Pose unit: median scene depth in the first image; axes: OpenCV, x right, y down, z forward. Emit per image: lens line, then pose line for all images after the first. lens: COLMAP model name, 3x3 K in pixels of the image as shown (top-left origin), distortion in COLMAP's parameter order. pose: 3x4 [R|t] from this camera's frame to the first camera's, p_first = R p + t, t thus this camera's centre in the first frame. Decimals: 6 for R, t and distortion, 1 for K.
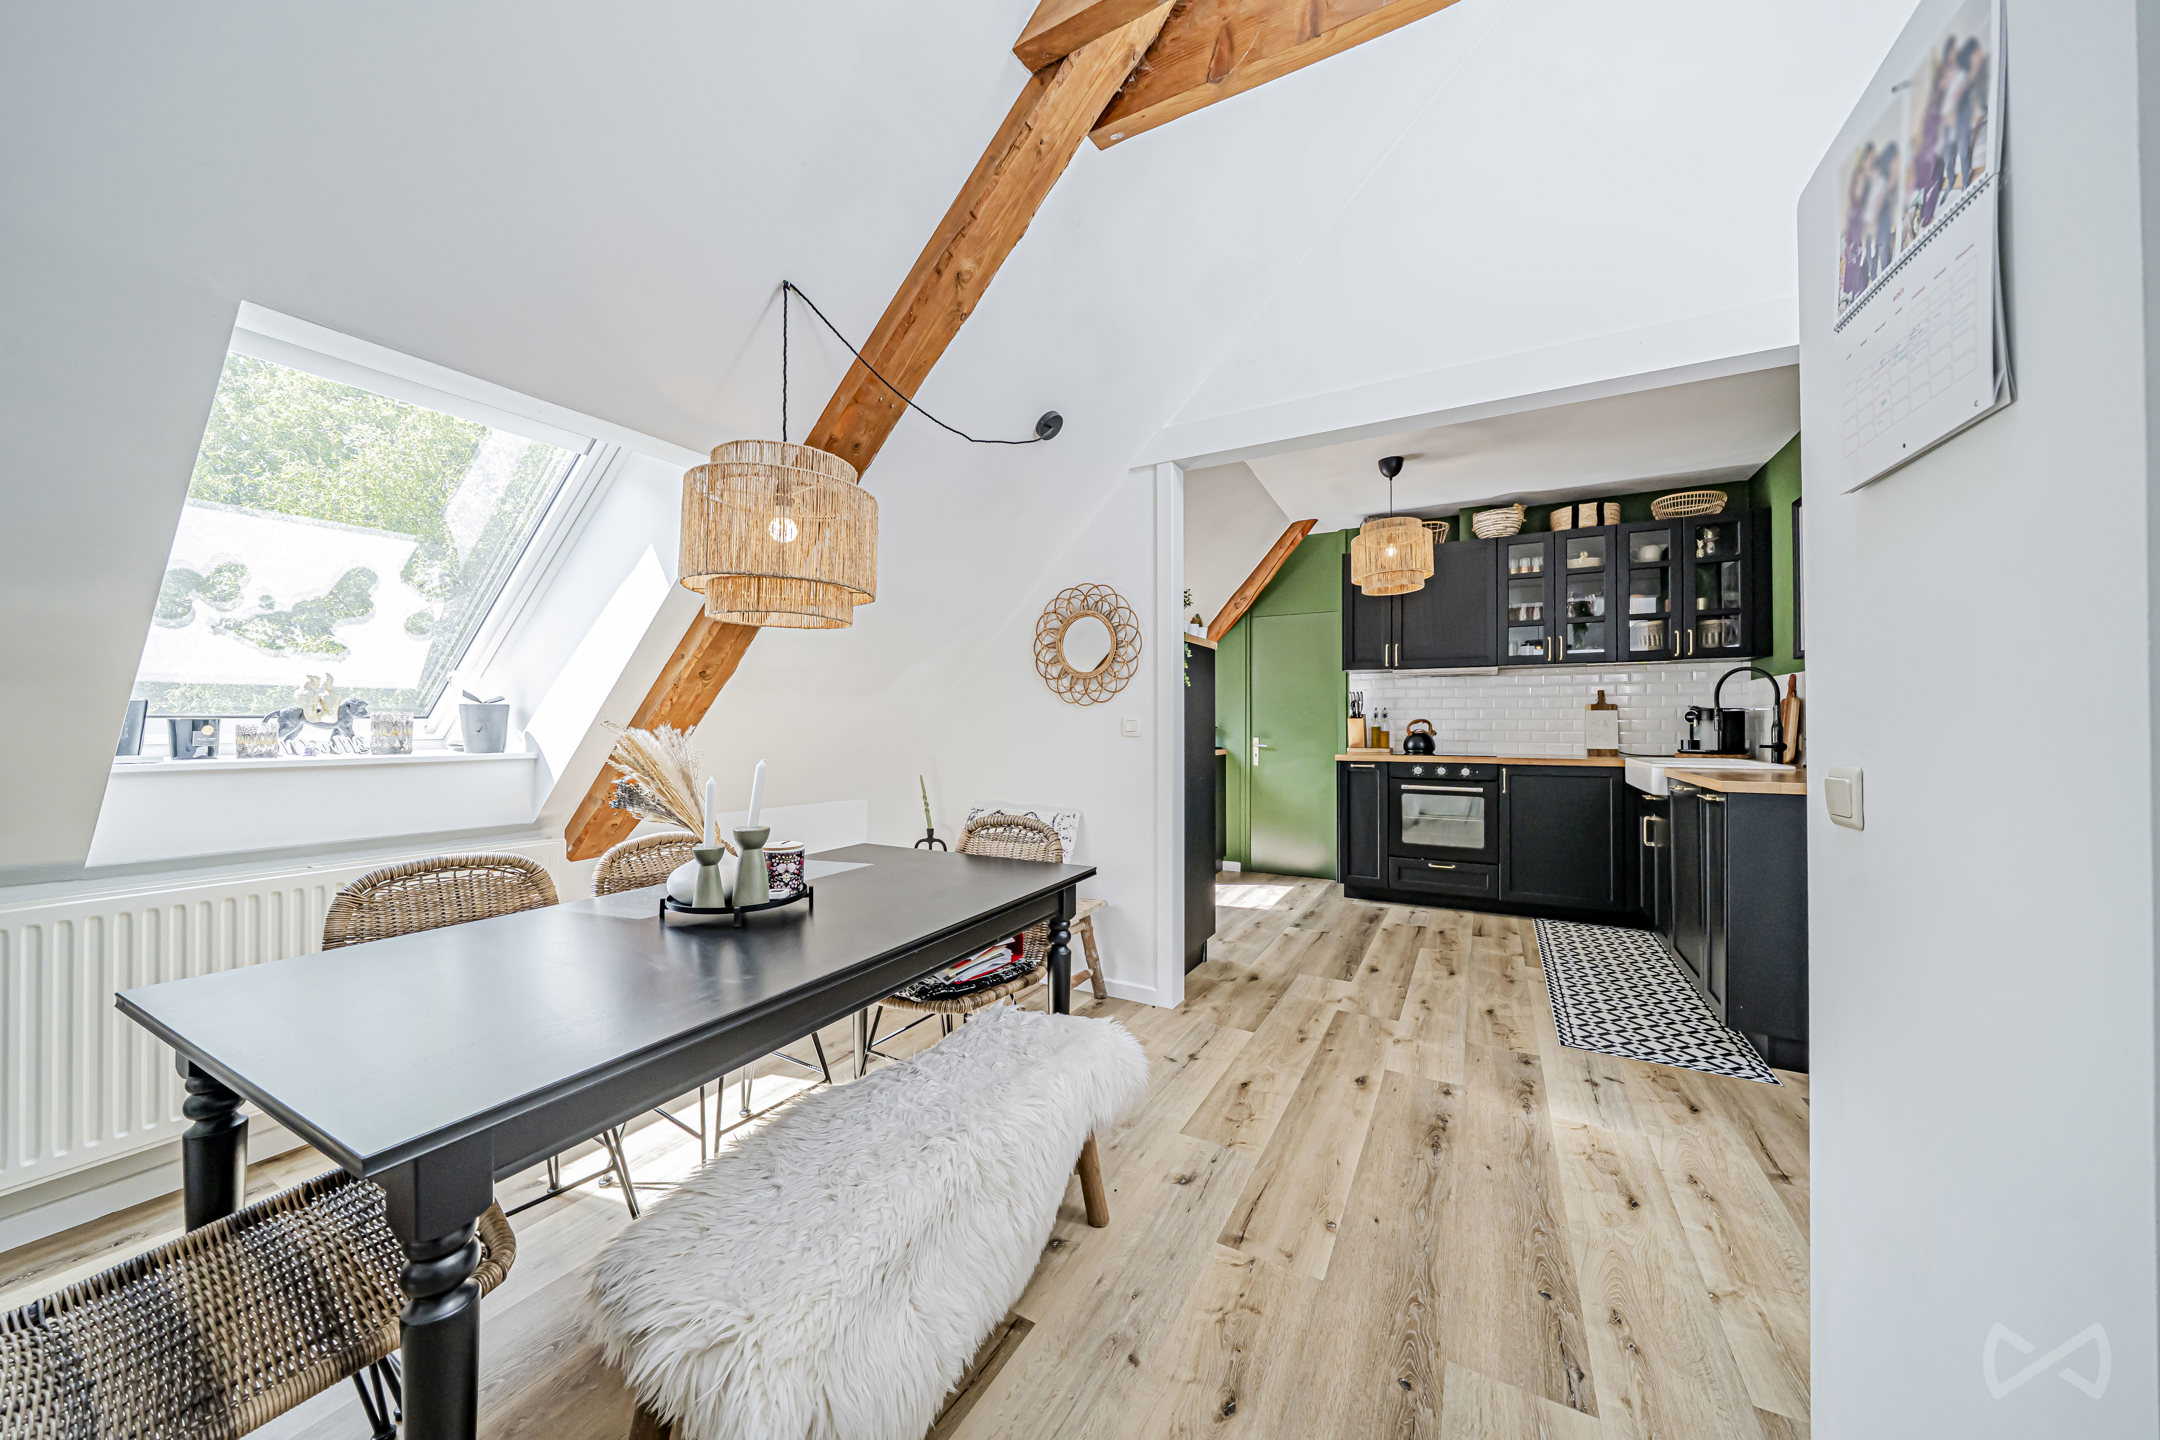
lens RADIAL K [[773.4, 0, 1051.6], [0, 773.4, 723.3], [0, 0, 1]] dist [-0.009253, -0.000112]
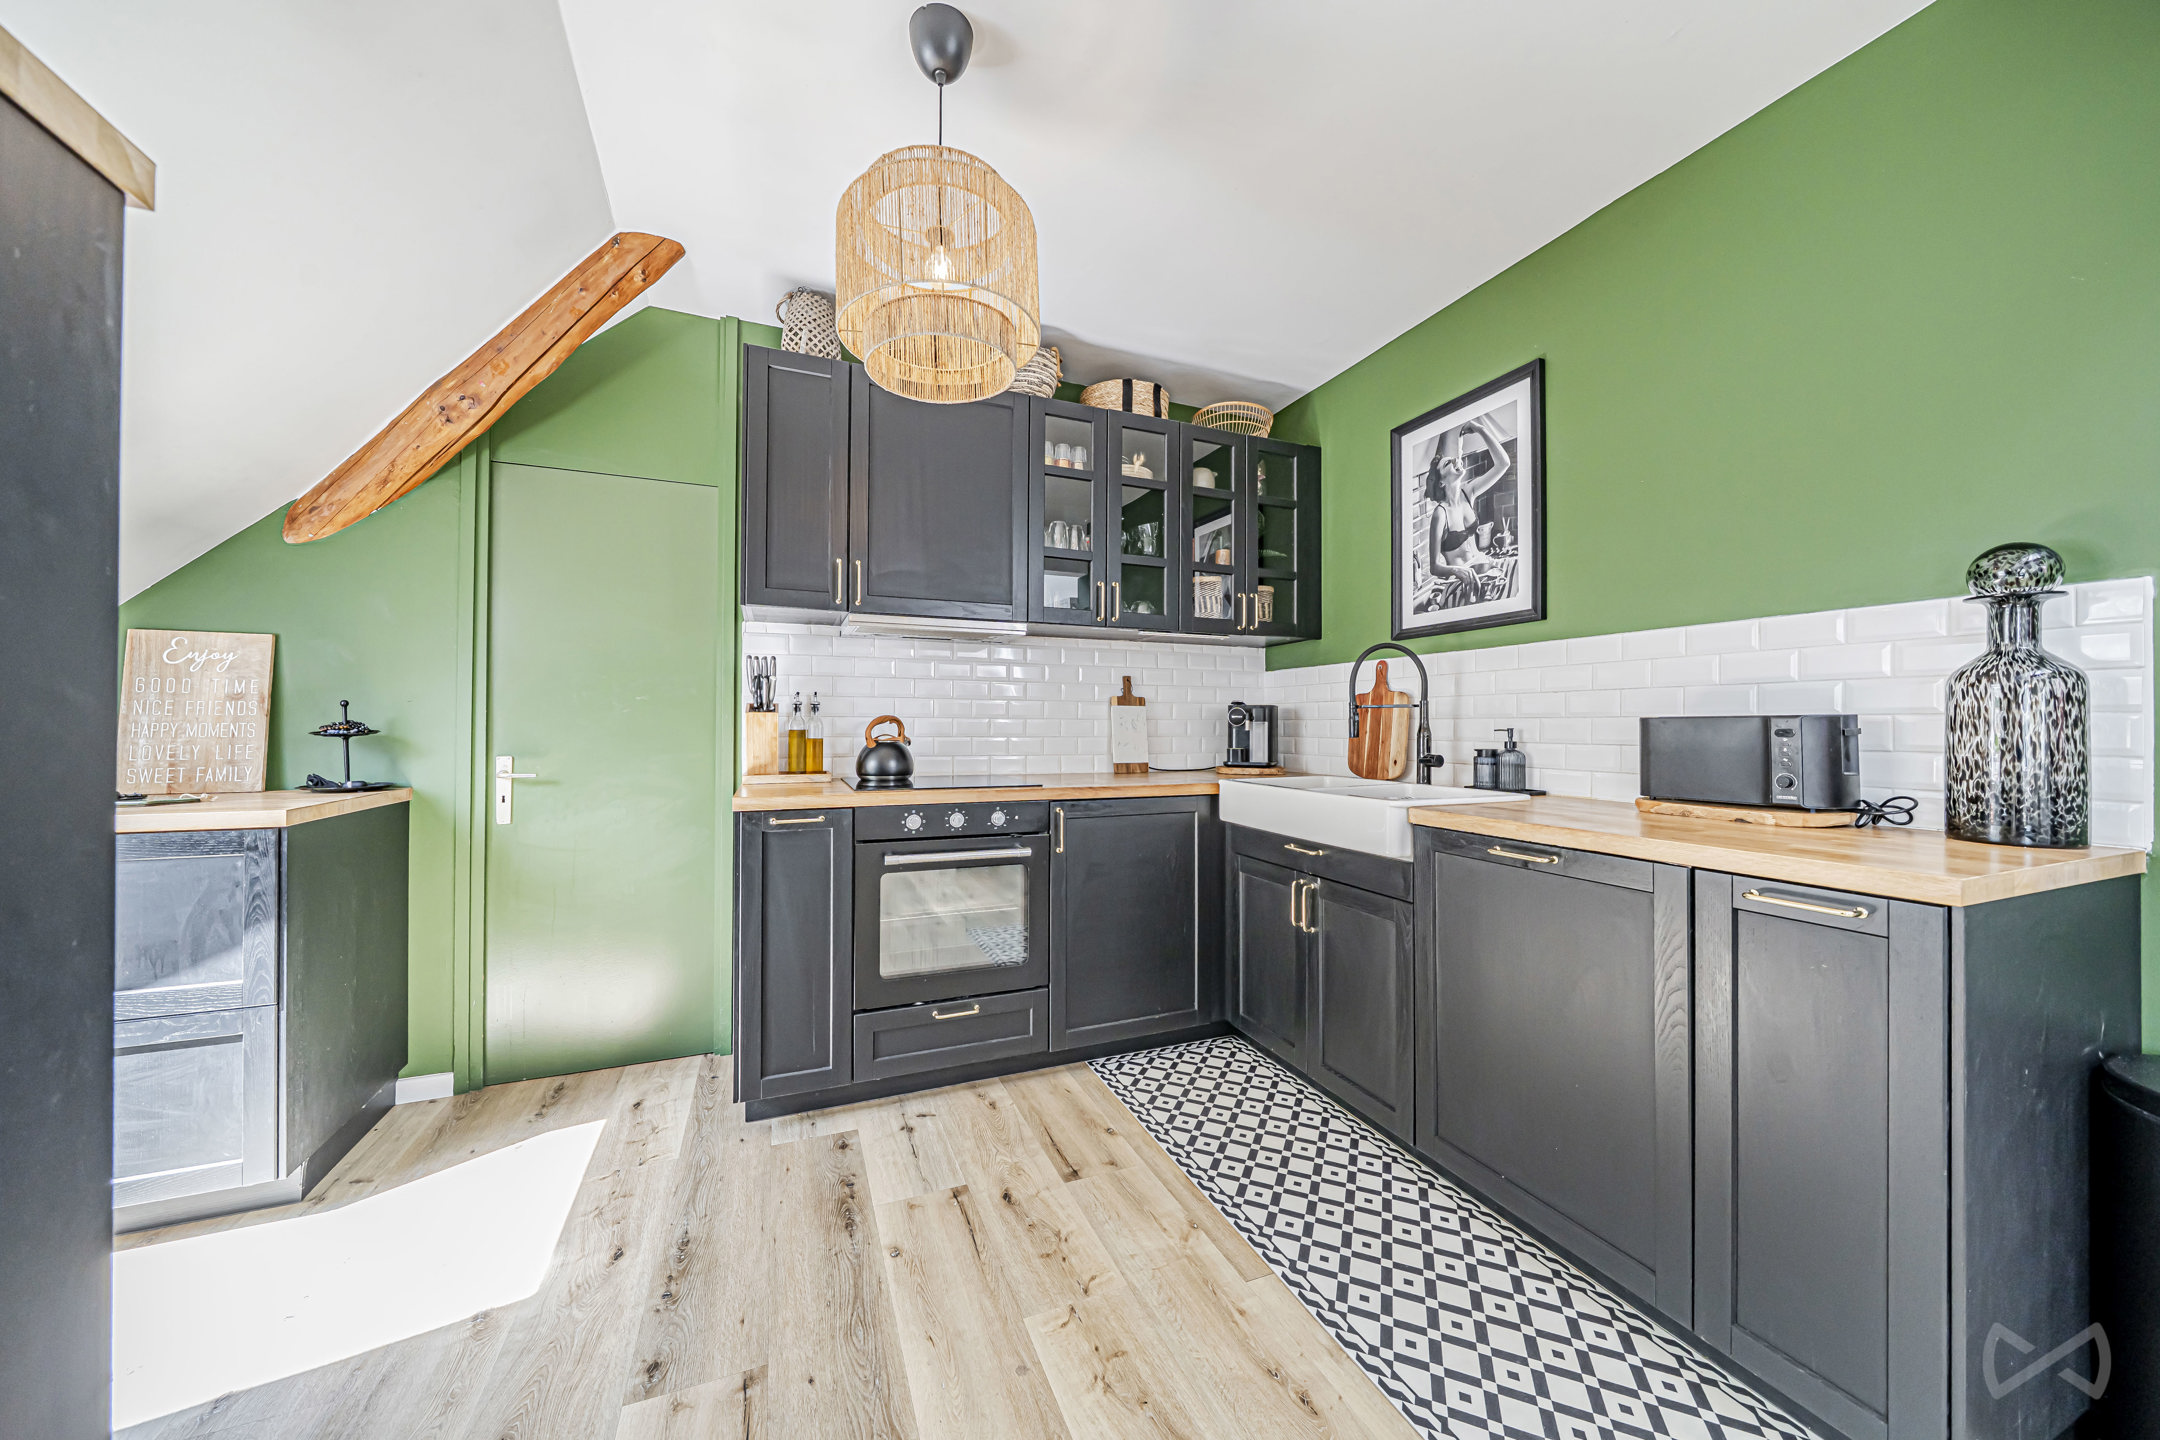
lens RADIAL K [[740.0, 0, 1085.9], [0, 740.0, 723.0], [0, 0, 1]] dist [-0.008335, -0.000301]
pose [[0.610760, 0.006063, 0.791793, 0.198157], [-0.006276, 0.999976, -0.002816, 0.000383], [-0.791791, -0.003250, 0.610783, 0.711566]]
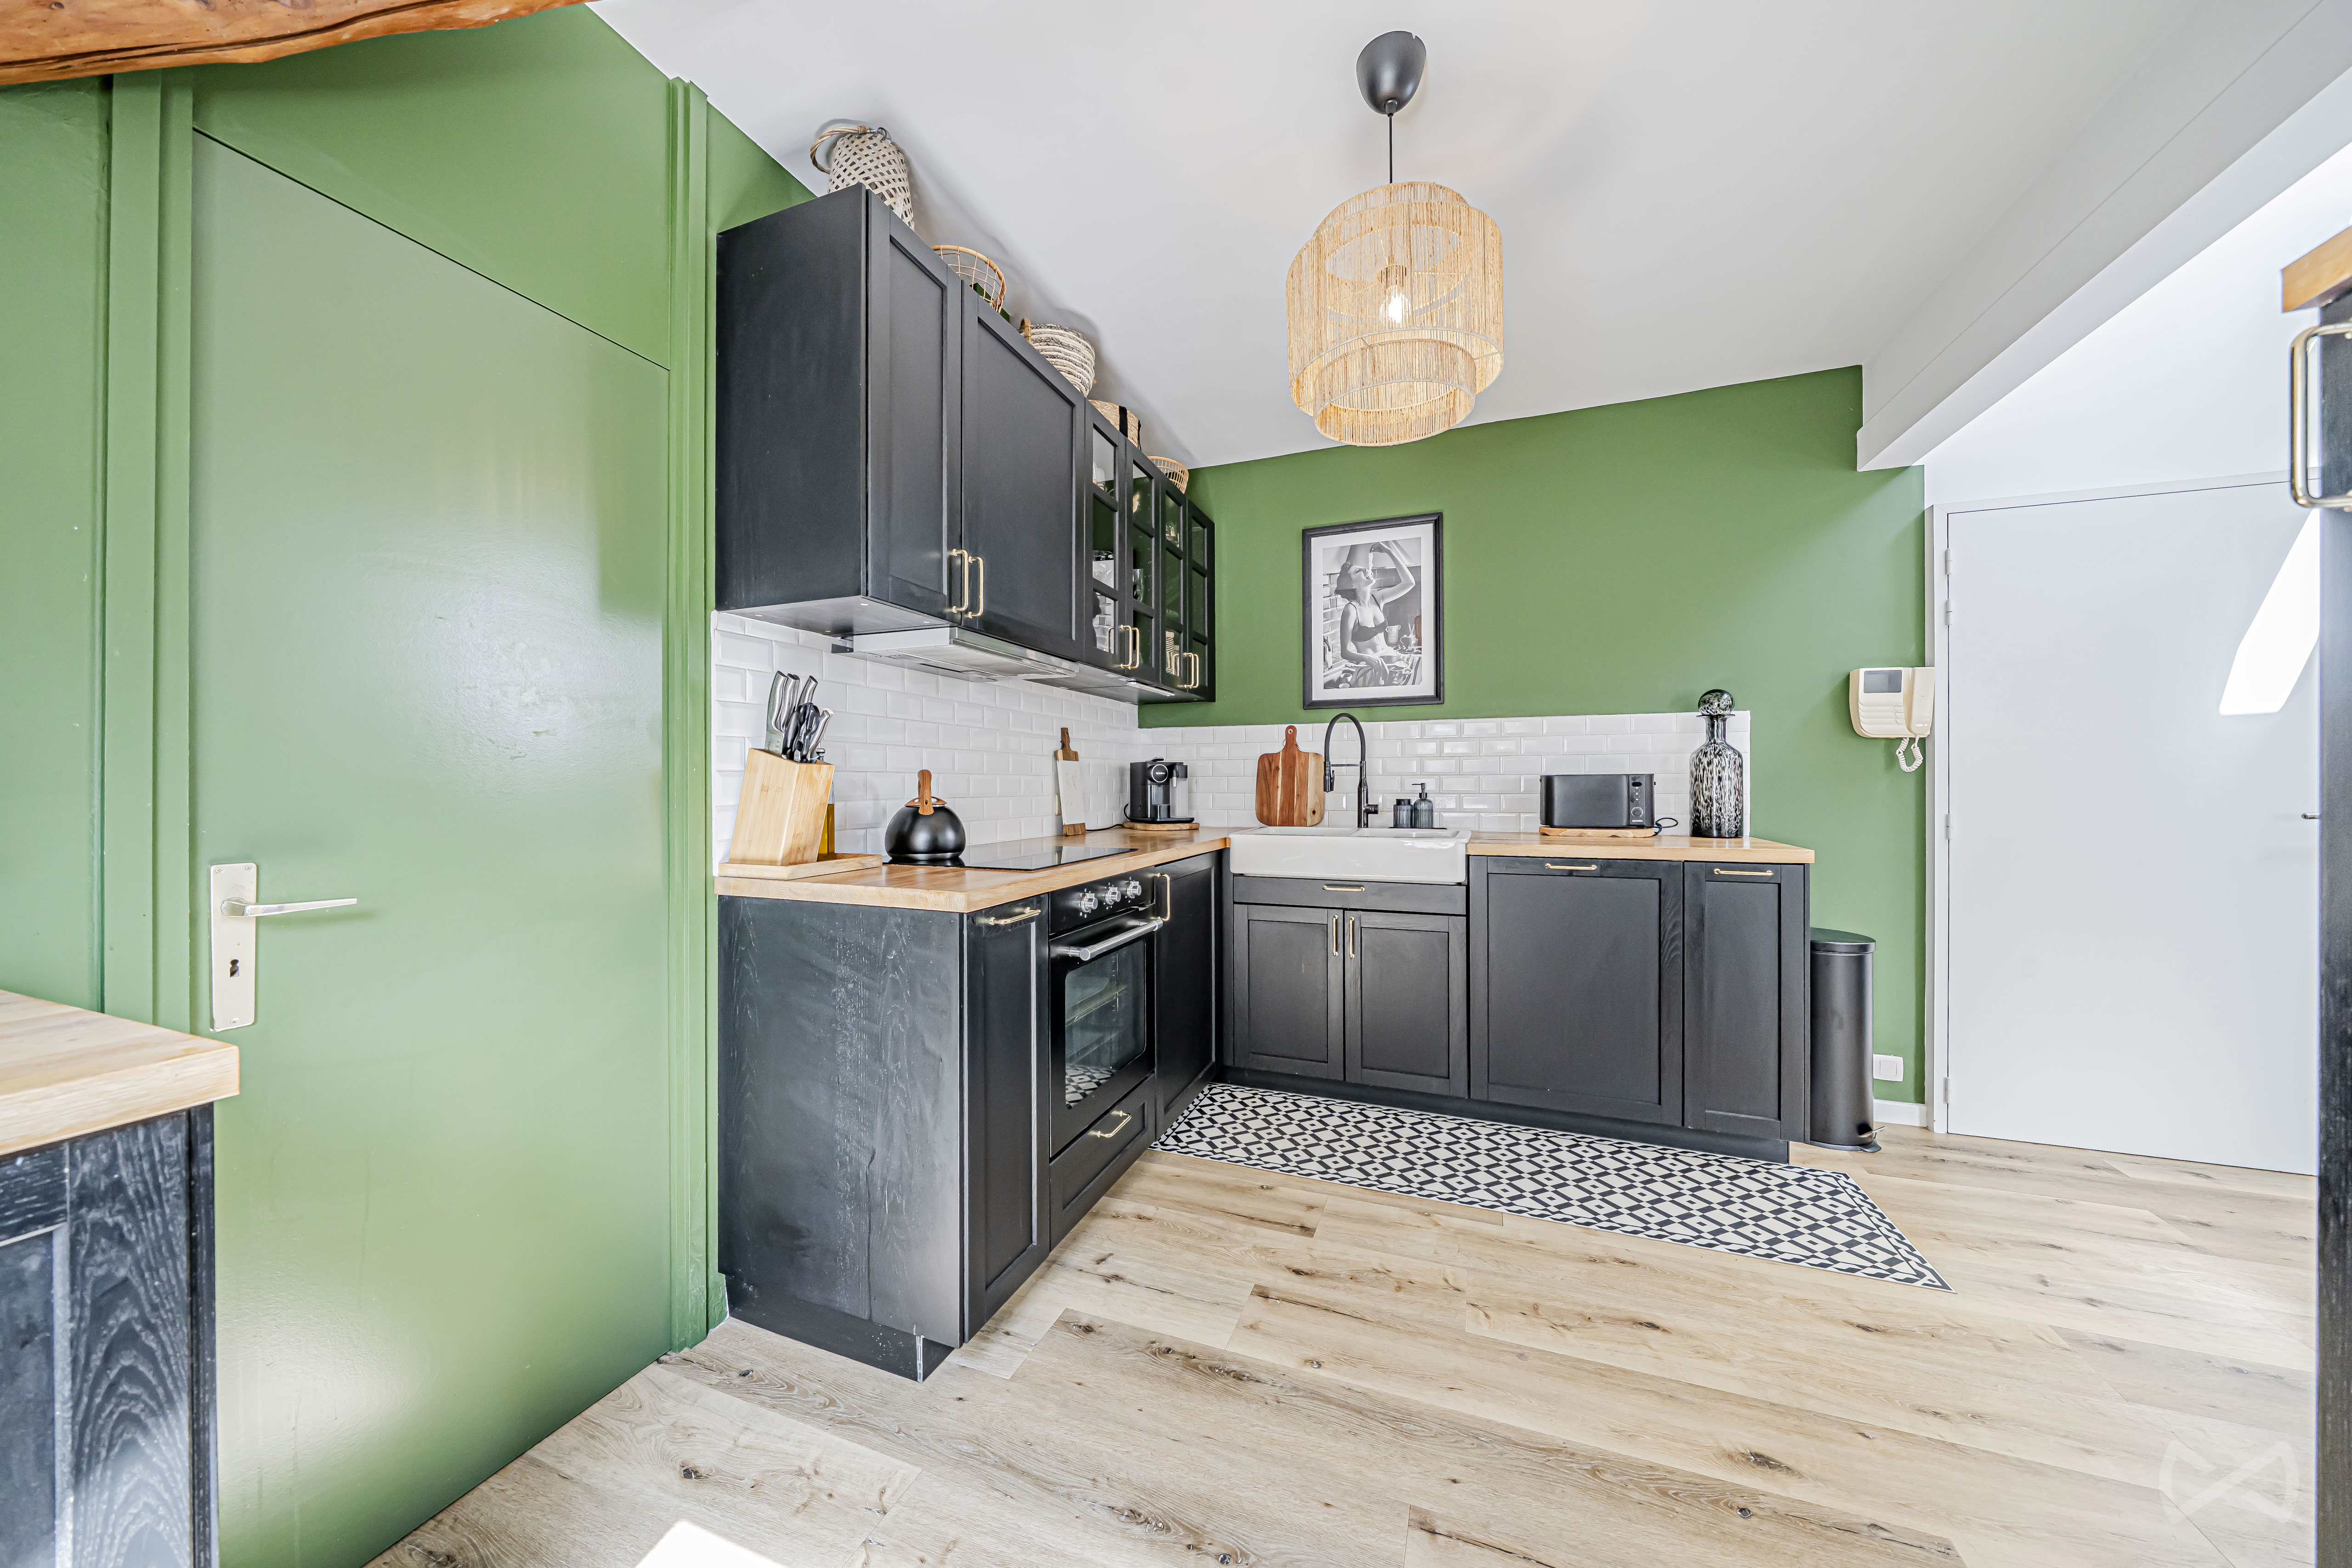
lens RADIAL K [[790.6, 0, 1185.3], [0, 790.6, 786.2], [0, 0, 1]] dist [-0.013418, -0.000054]
pose [[-0.154105, -0.002595, 0.988051, 0.087909], [0.000501, 0.999996, 0.002704, 0.002187], [-0.988054, 0.000912, -0.154103, 1.137356]]
